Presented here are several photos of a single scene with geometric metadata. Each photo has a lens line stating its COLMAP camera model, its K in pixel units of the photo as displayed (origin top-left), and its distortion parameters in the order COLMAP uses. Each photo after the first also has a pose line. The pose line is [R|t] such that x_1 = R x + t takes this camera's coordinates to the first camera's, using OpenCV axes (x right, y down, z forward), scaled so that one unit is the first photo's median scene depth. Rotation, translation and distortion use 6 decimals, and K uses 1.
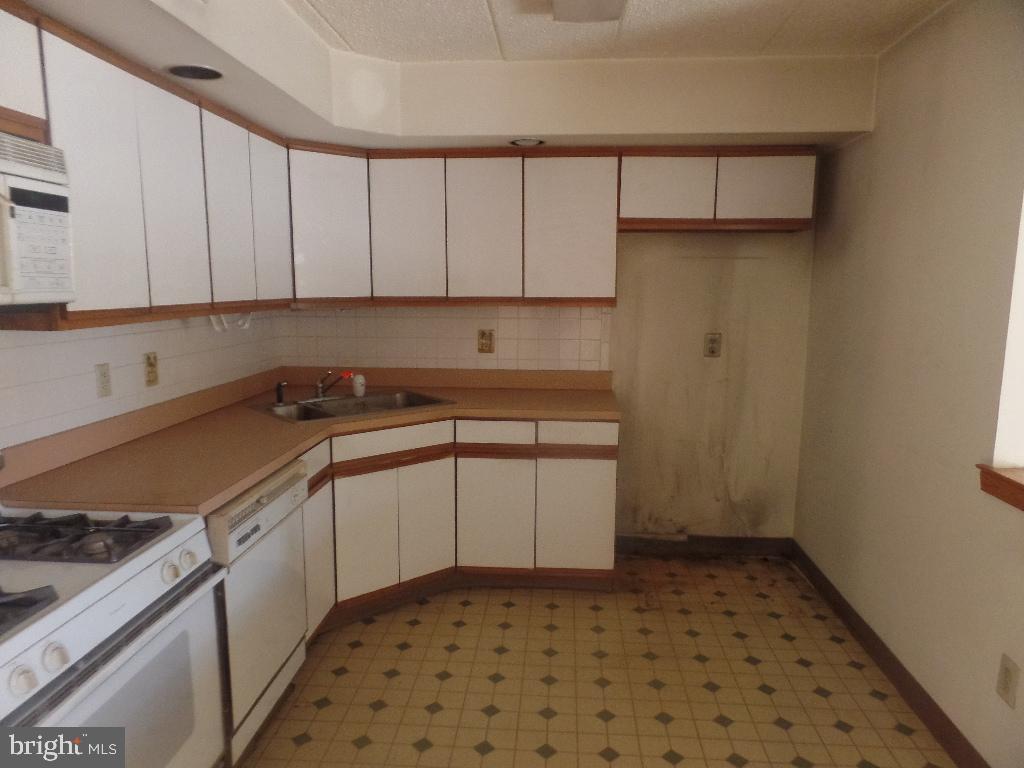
lens RADIAL K [[701.0, 0, 513.2], [0, 701.0, 396.3], [0, 0, 1]] dist [-0.000059, -0.000030]
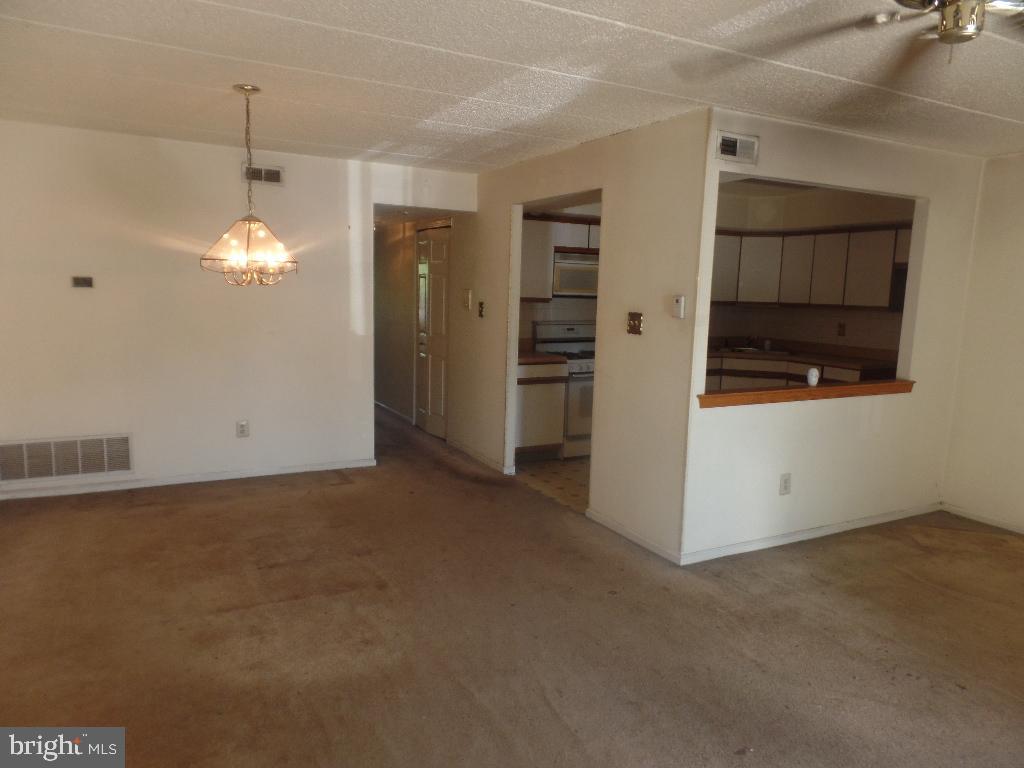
lens RADIAL K [[712.2, 0, 512.8], [0, 712.2, 390.2], [0, 0, 1]] dist [-0.004105, -0.000112]
pose [[0.554126, 0.128816, -0.822406, 1.159579], [-0.158449, 0.986214, 0.047713, 0.139347], [0.817214, 0.103871, 0.566897, -0.814719]]
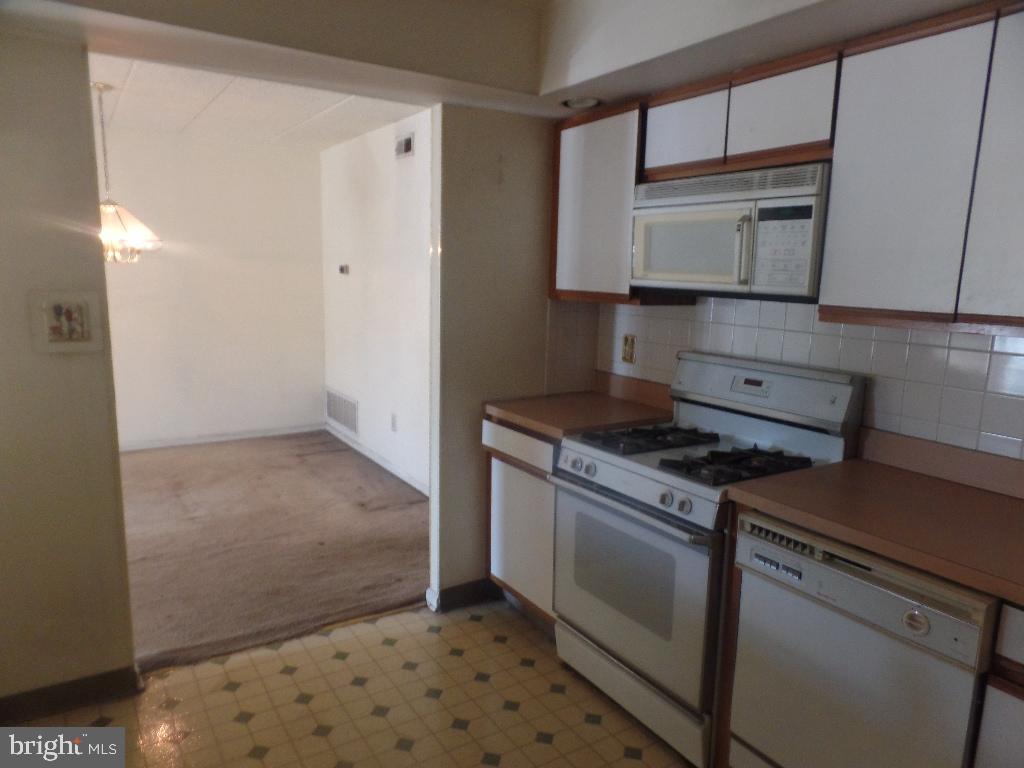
lens RADIAL K [[712.2, 0, 512.8], [0, 712.2, 390.2], [0, 0, 1]] dist [-0.004105, -0.000112]
pose [[-0.794540, 0.079450, -0.601991, 0.244422], [-0.125210, 0.948659, 0.290463, -0.136736], [0.594162, 0.306160, -0.743800, 0.835548]]
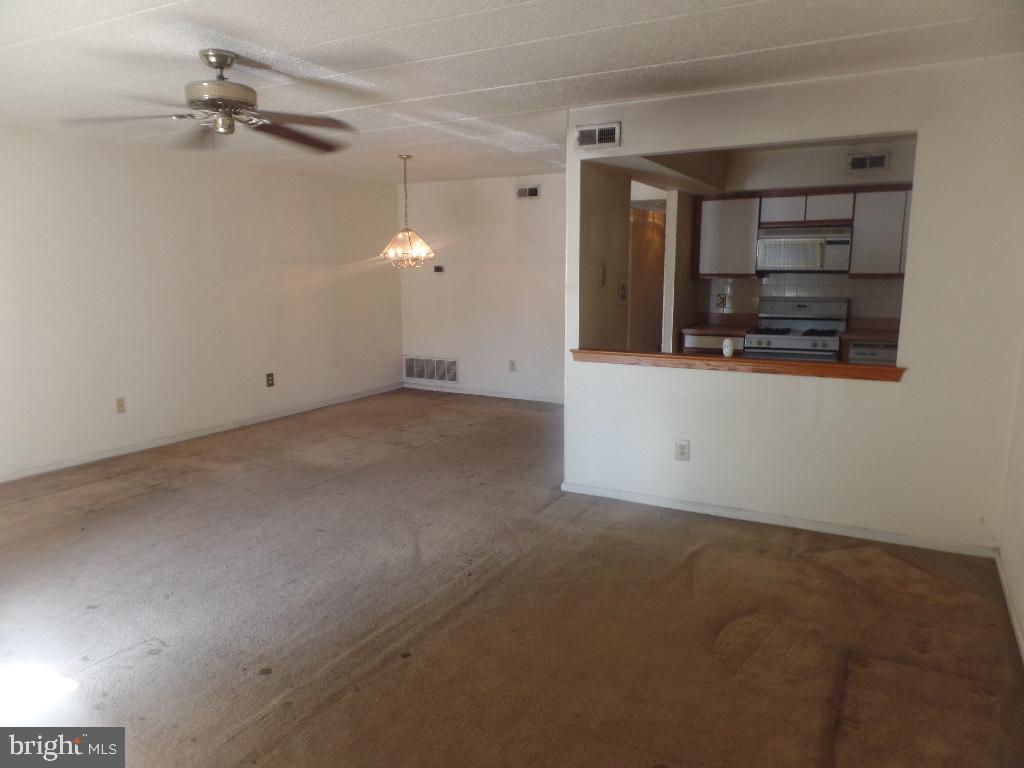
lens RADIAL K [[712.2, 0, 512.8], [0, 712.2, 390.2], [0, 0, 1]] dist [-0.004105, -0.000112]
pose [[-0.407655, 0.151042, -0.900557, 1.670142], [-0.147589, 0.962359, 0.228216, -0.063618], [0.901130, 0.225946, -0.370019, 0.484140]]
